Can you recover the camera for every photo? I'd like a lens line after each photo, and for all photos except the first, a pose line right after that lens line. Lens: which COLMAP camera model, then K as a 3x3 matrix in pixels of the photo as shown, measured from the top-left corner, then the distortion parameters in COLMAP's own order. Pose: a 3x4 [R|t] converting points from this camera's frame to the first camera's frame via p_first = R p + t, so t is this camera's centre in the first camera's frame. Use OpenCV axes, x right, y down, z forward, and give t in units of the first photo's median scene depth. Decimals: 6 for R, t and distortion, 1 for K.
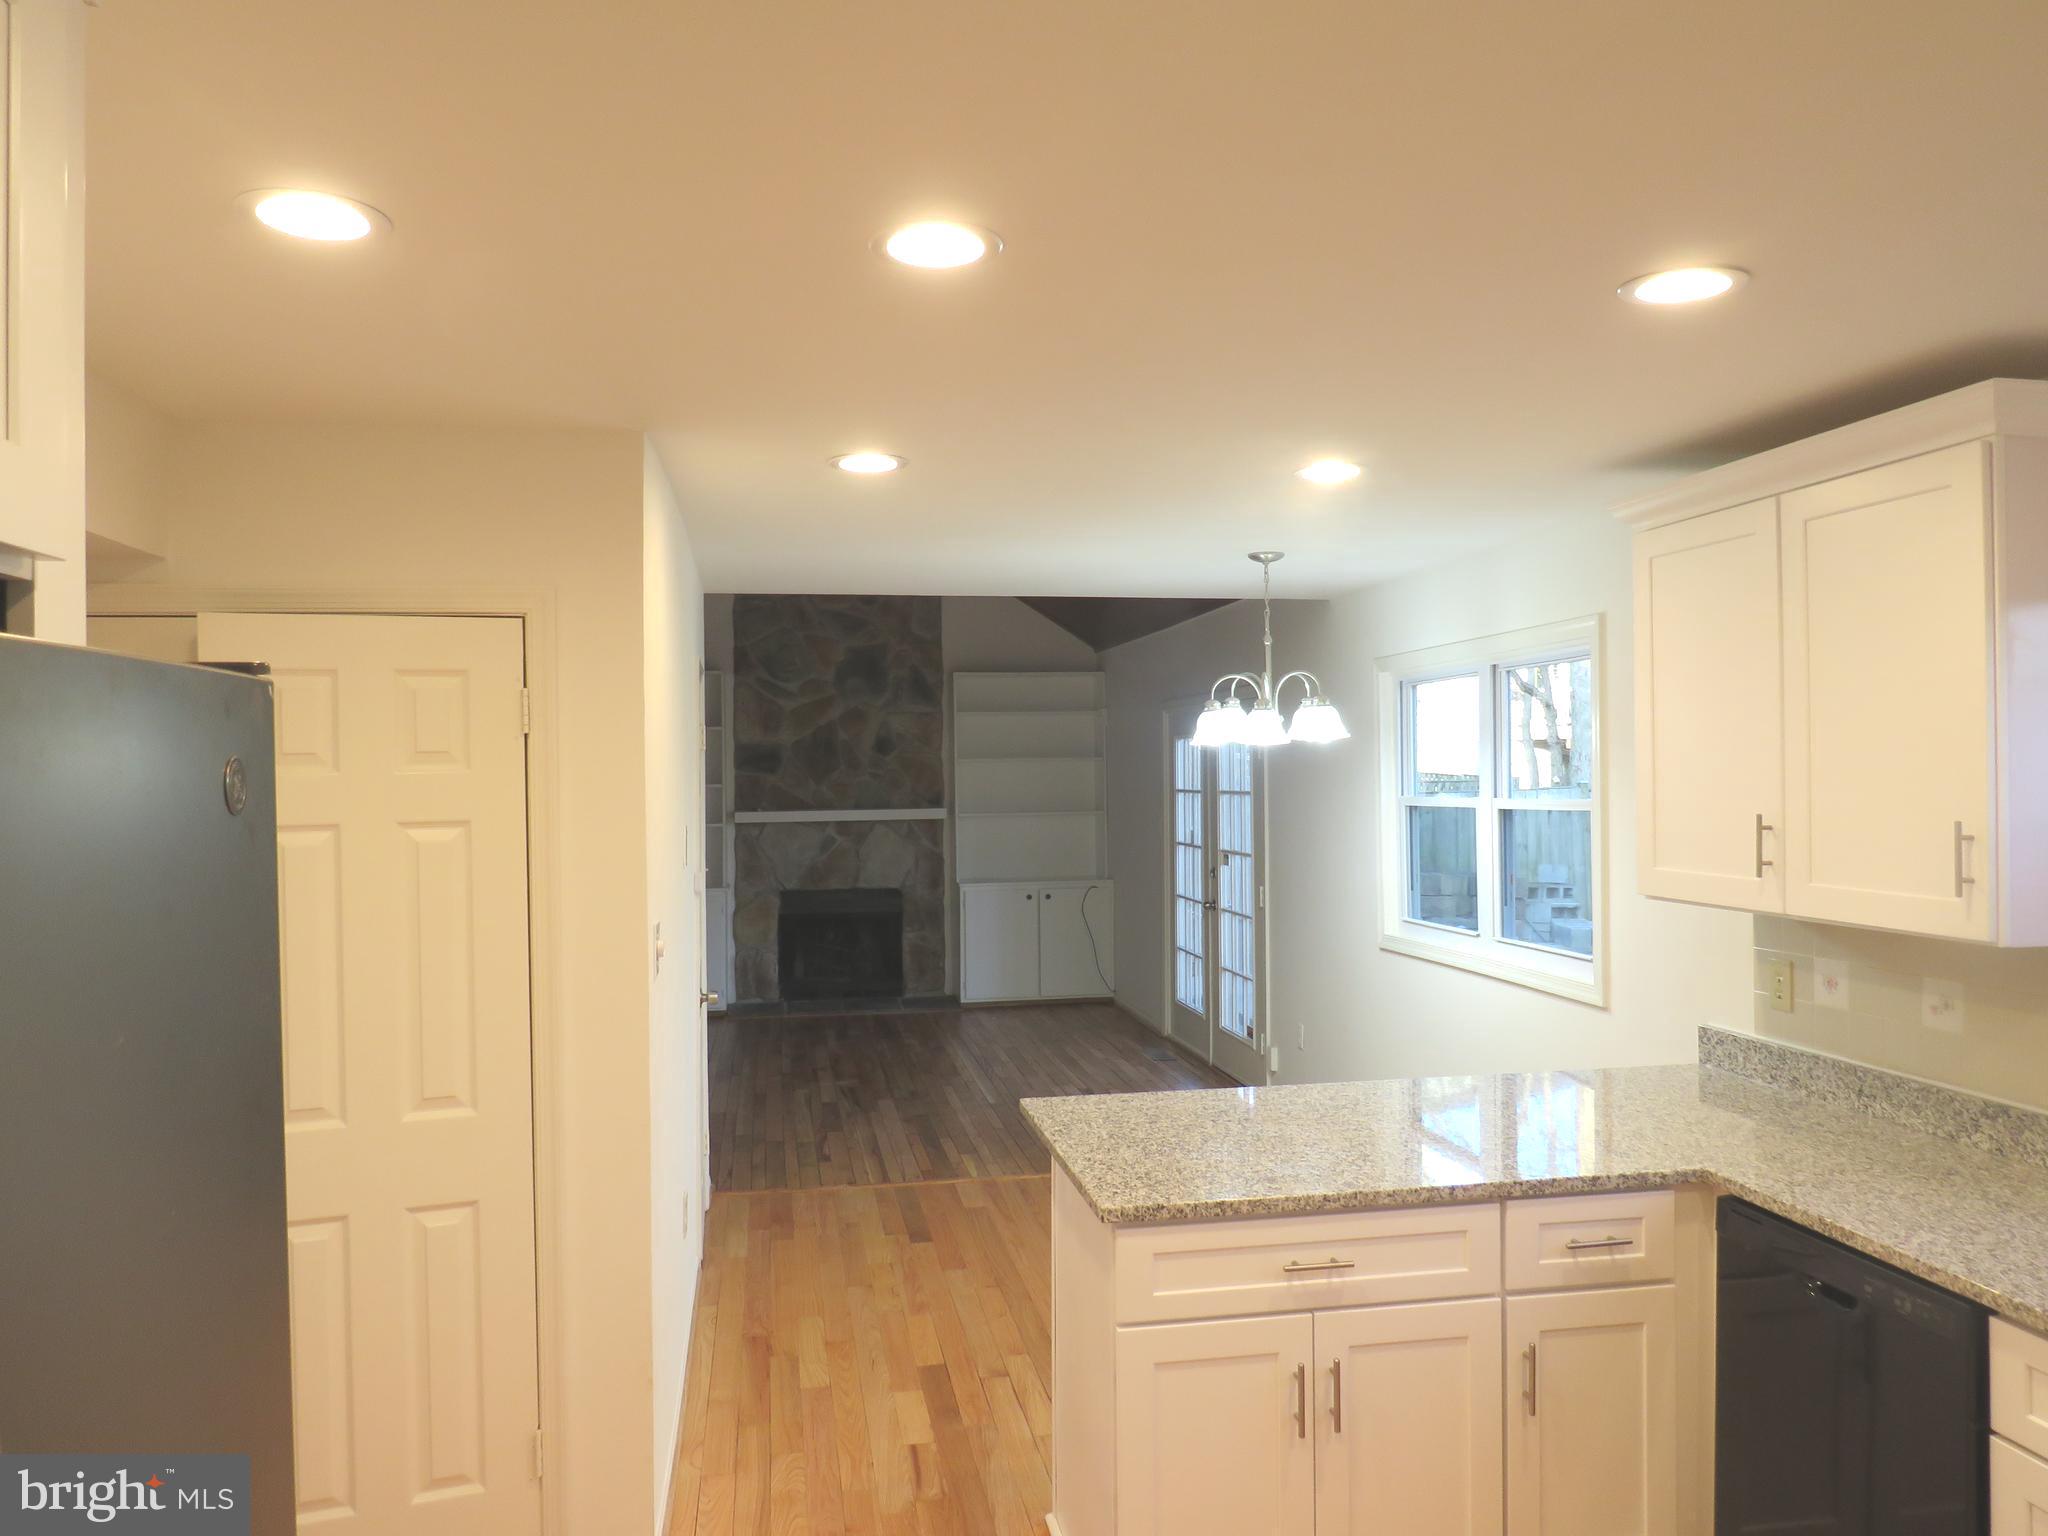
lens RADIAL K [[1460.0, 0, 1016.1], [0, 1460.0, 766.3], [0, 0, 1]] dist [-0.026553, 0.001929]
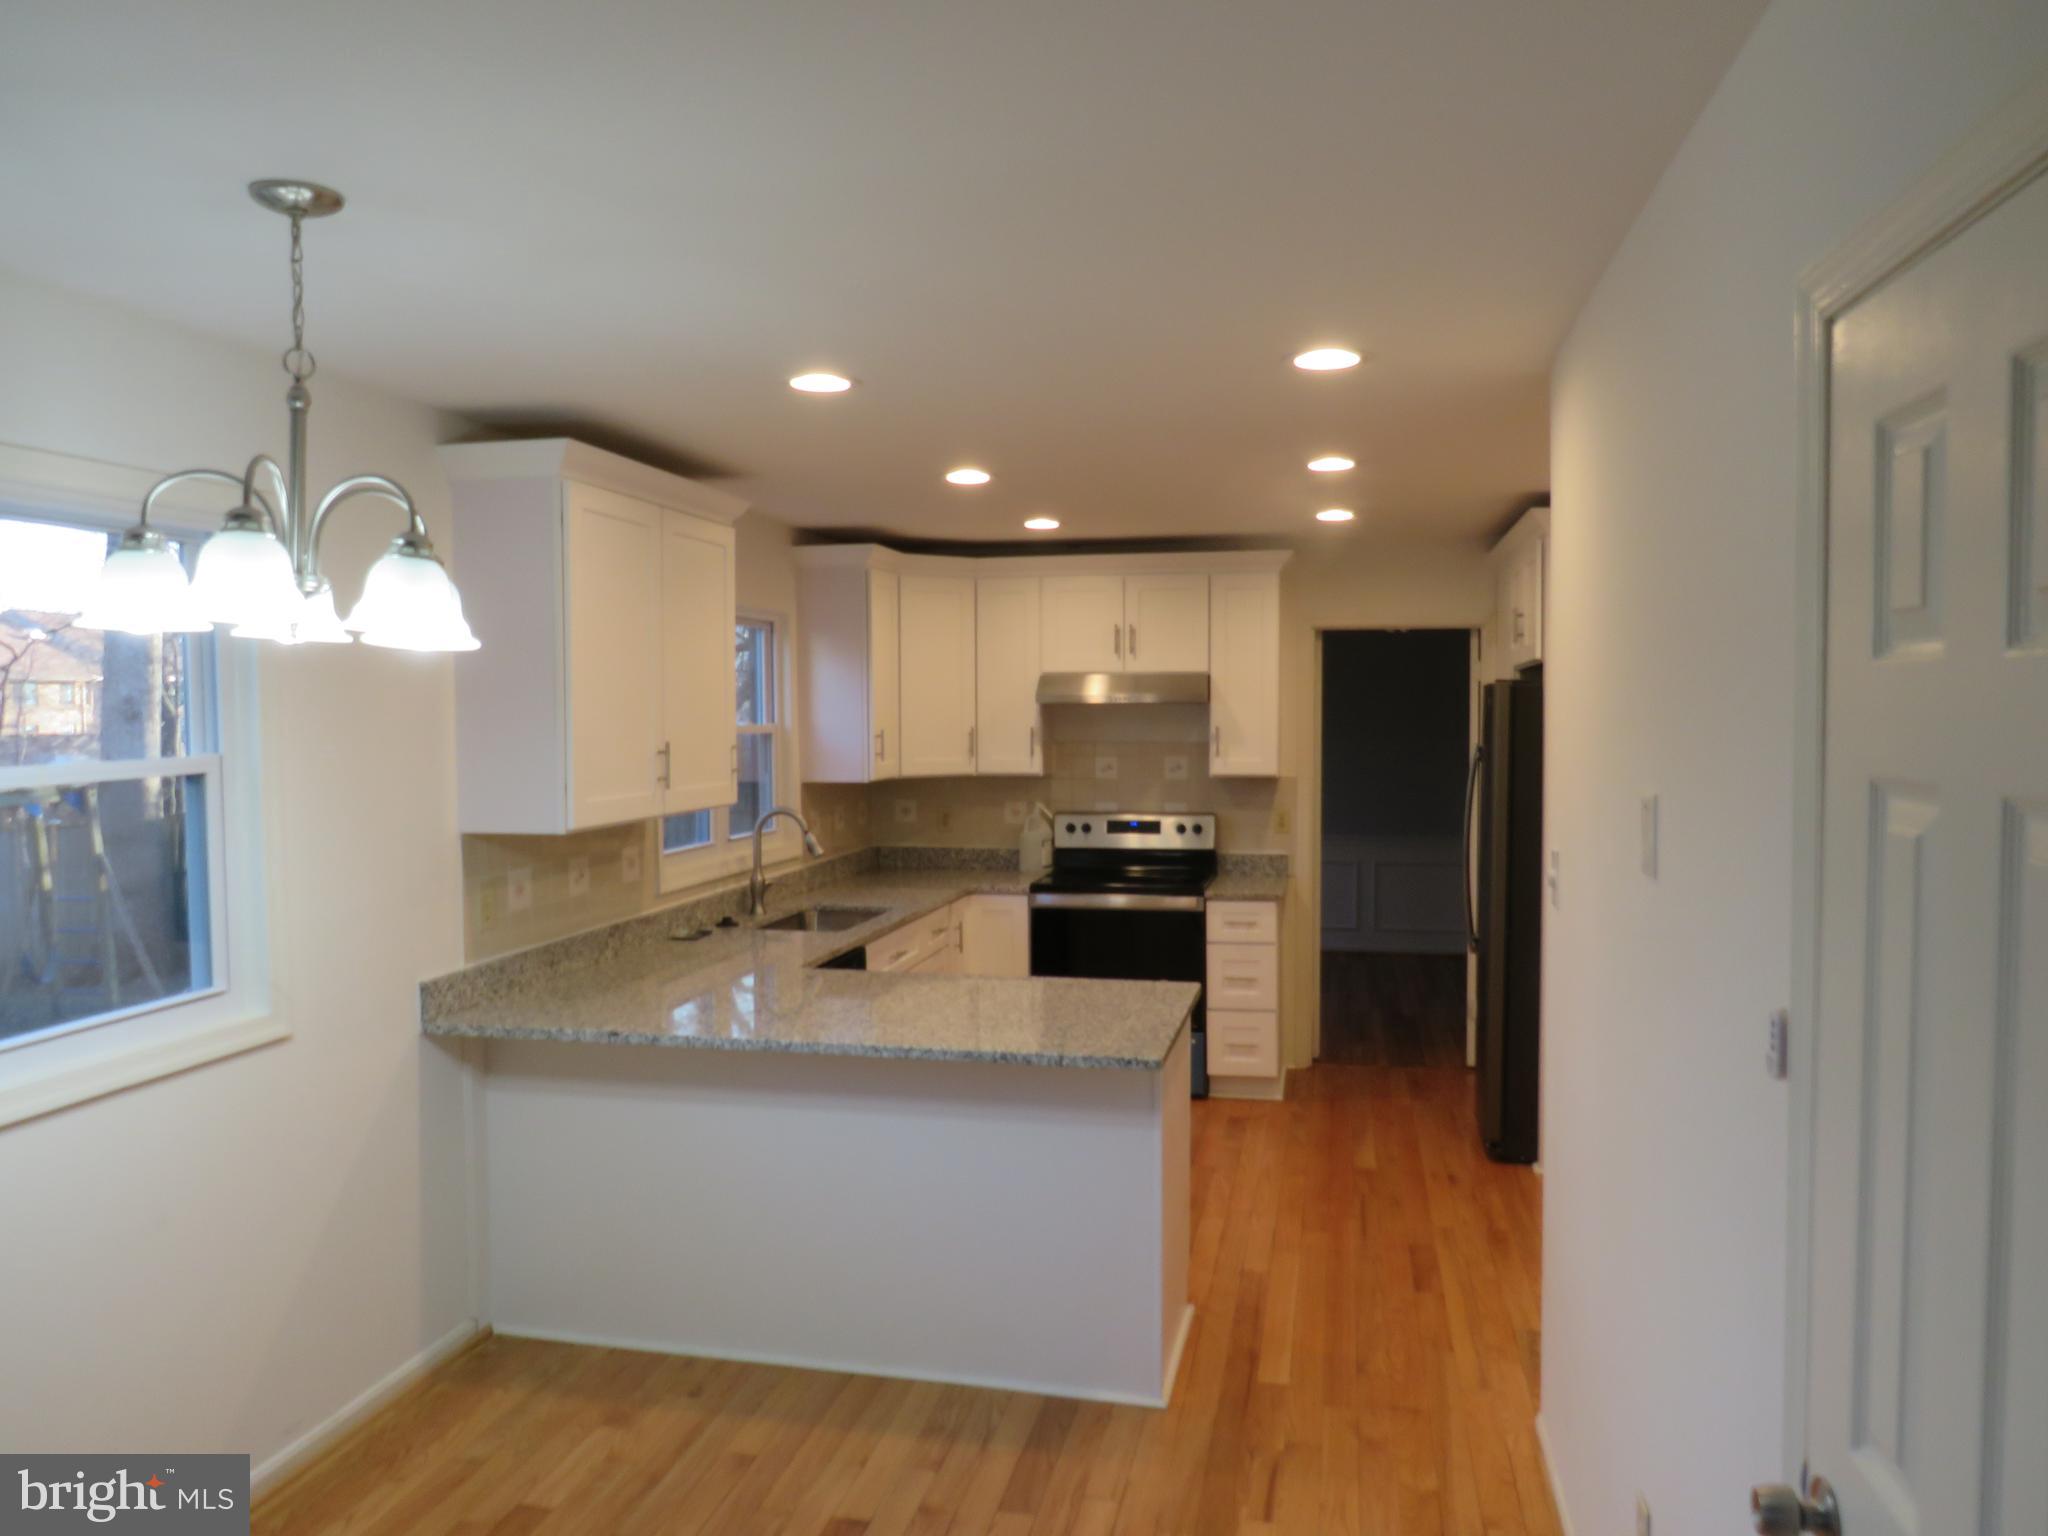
lens RADIAL K [[1460.0, 0, 1011.8], [0, 1460.0, 767.7], [0, 0, 1]] dist [-0.026553, 0.001929]
pose [[-0.923557, -0.000785, 0.383462, -0.298097], [0.013933, 0.999269, 0.035604, 0.013345], [-0.383209, 0.038225, -0.922870, 2.128135]]
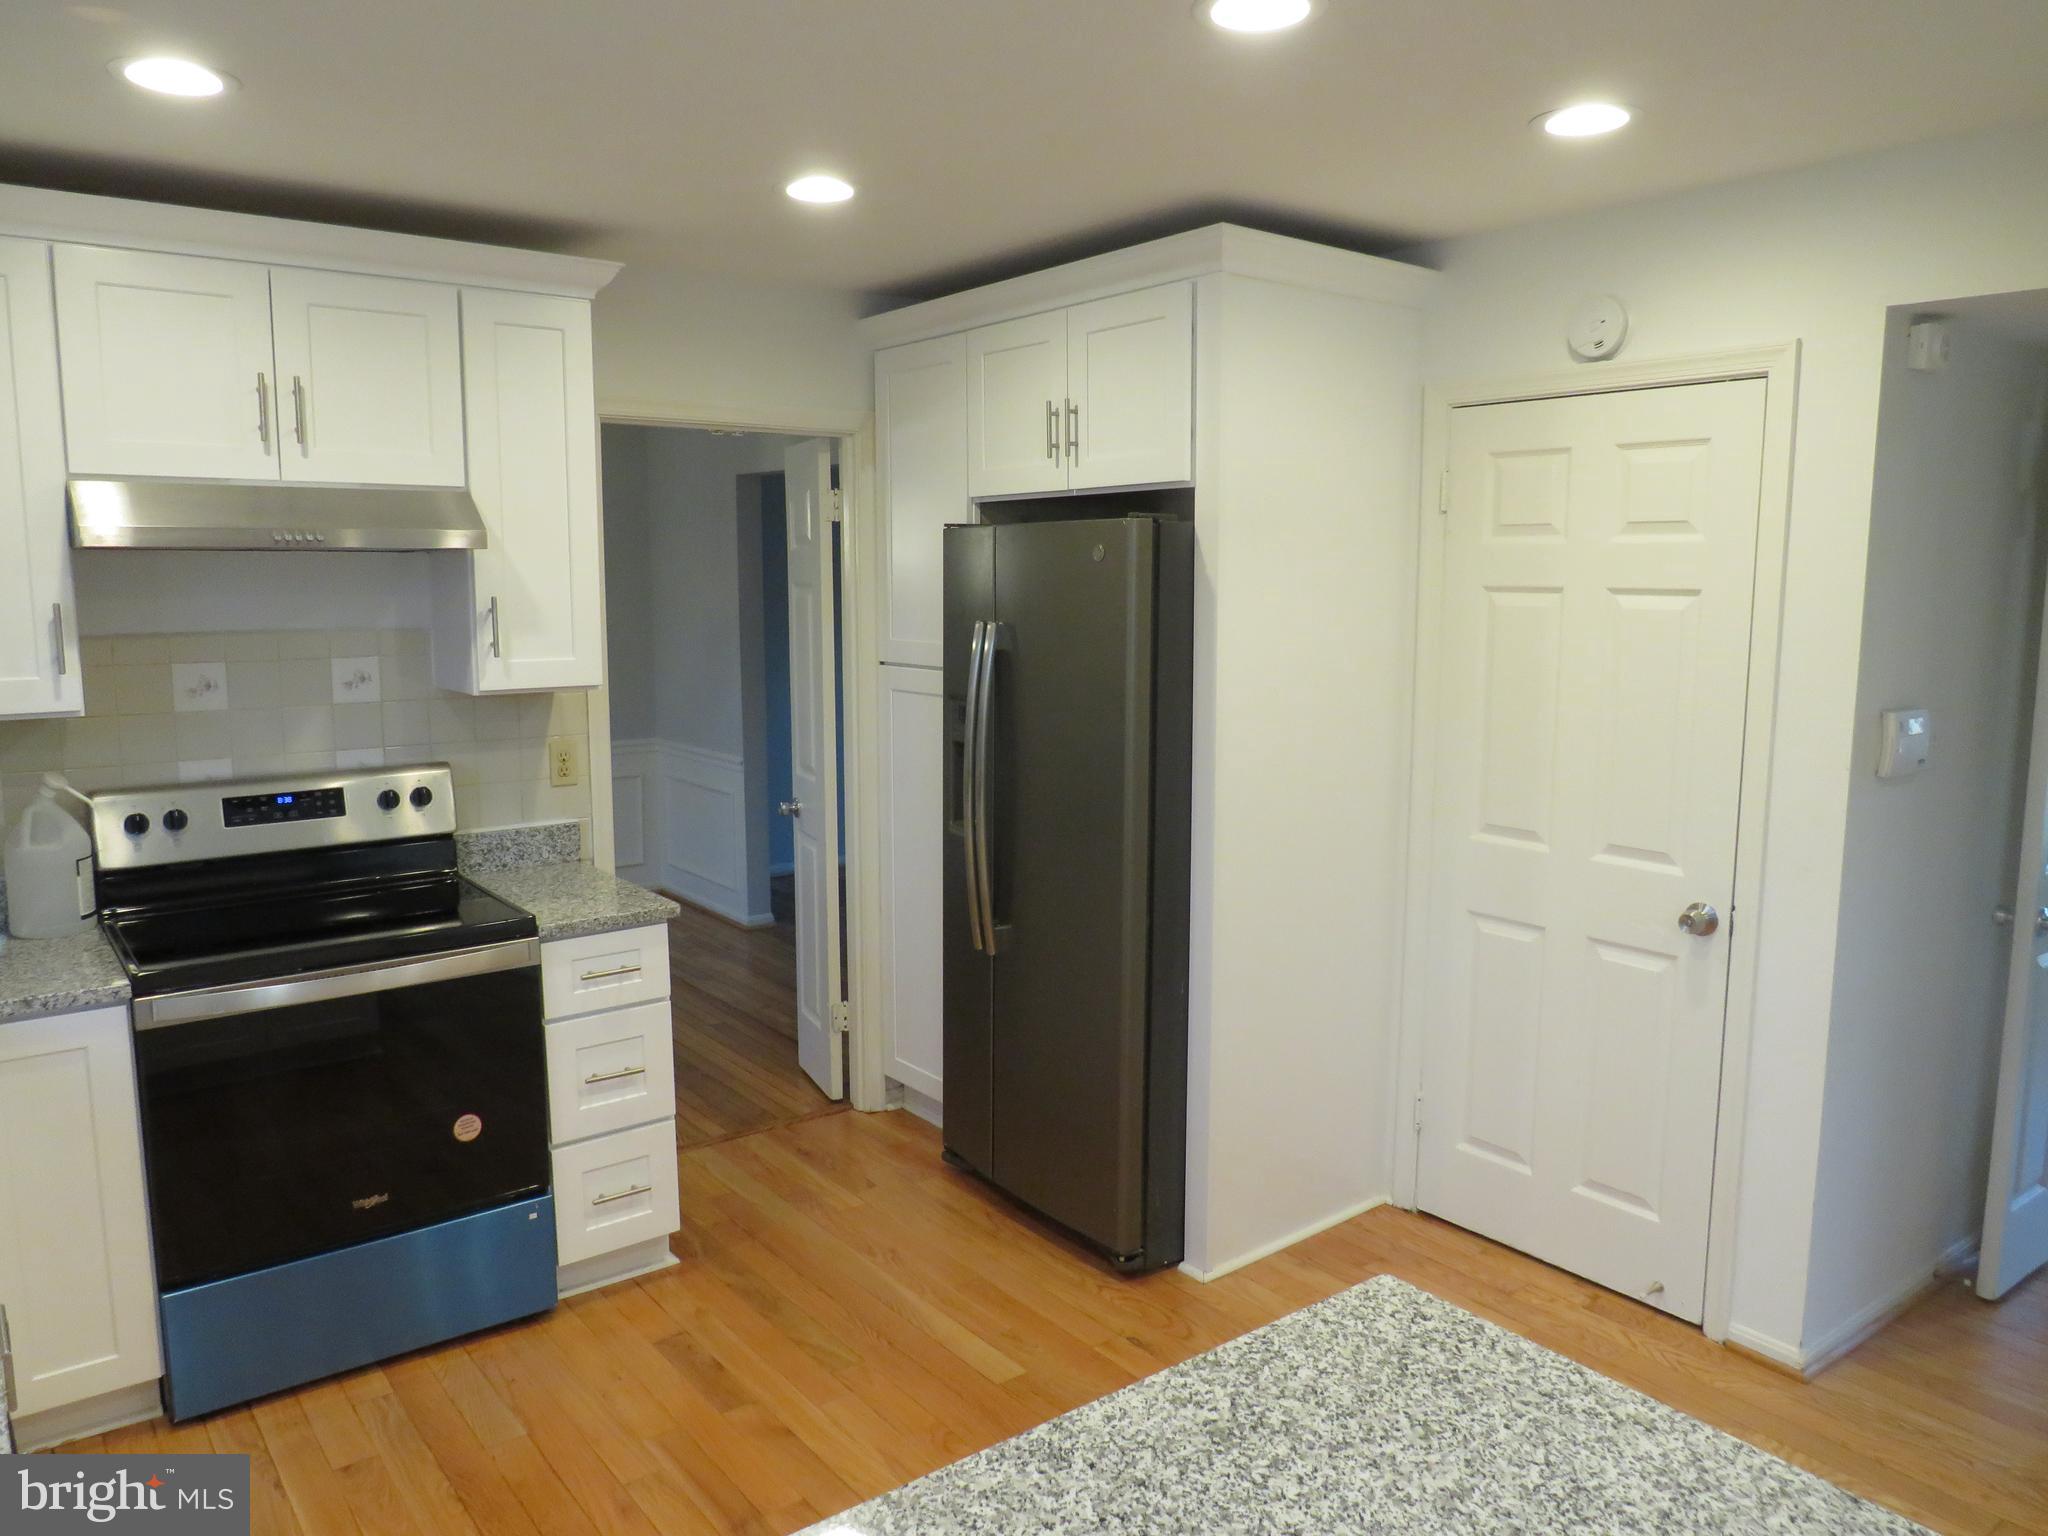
lens RADIAL K [[1460.0, 0, 1022.6], [0, 1460.0, 769.1], [0, 0, 1]] dist [-0.026553, 0.001929]
pose [[-0.885108, 0.073572, -0.459533, 0.382622], [0.009025, 0.989953, 0.141110, 0.011043], [0.465298, 0.120750, -0.876879, 1.214716]]
